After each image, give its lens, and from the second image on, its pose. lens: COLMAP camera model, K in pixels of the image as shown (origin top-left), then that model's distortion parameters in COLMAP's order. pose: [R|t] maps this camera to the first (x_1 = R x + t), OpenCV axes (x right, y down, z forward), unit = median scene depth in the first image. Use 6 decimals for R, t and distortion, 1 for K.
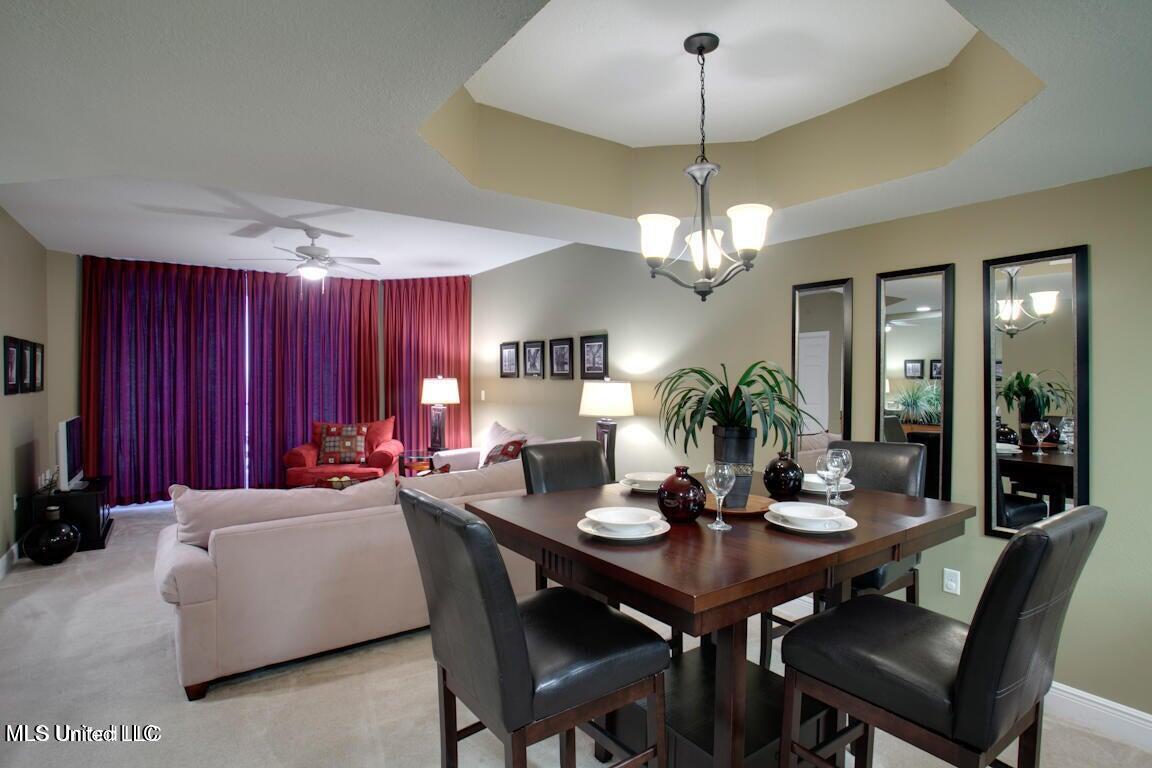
lens RADIAL K [[599.5, 0, 576.0], [0, 599.5, 384.0], [0, 0, 1]] dist [-0.081774, 0.038820]
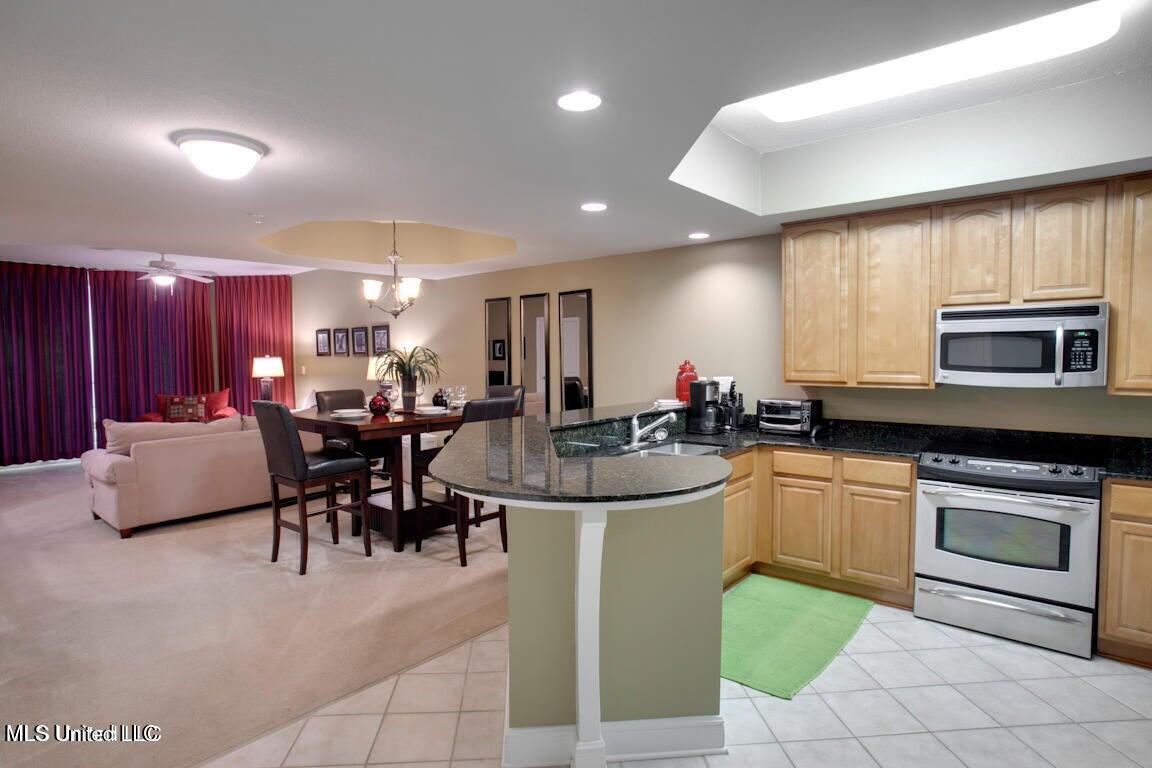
lens RADIAL K [[599.5, 0, 576.0], [0, 599.5, 384.0], [0, 0, 1]] dist [-0.081774, 0.038820]
pose [[0.966426, -0.024249, 0.255797, 0.090630], [0.014419, 0.999086, 0.040235, 0.006897], [-0.256539, -0.035196, 0.965893, -0.399894]]
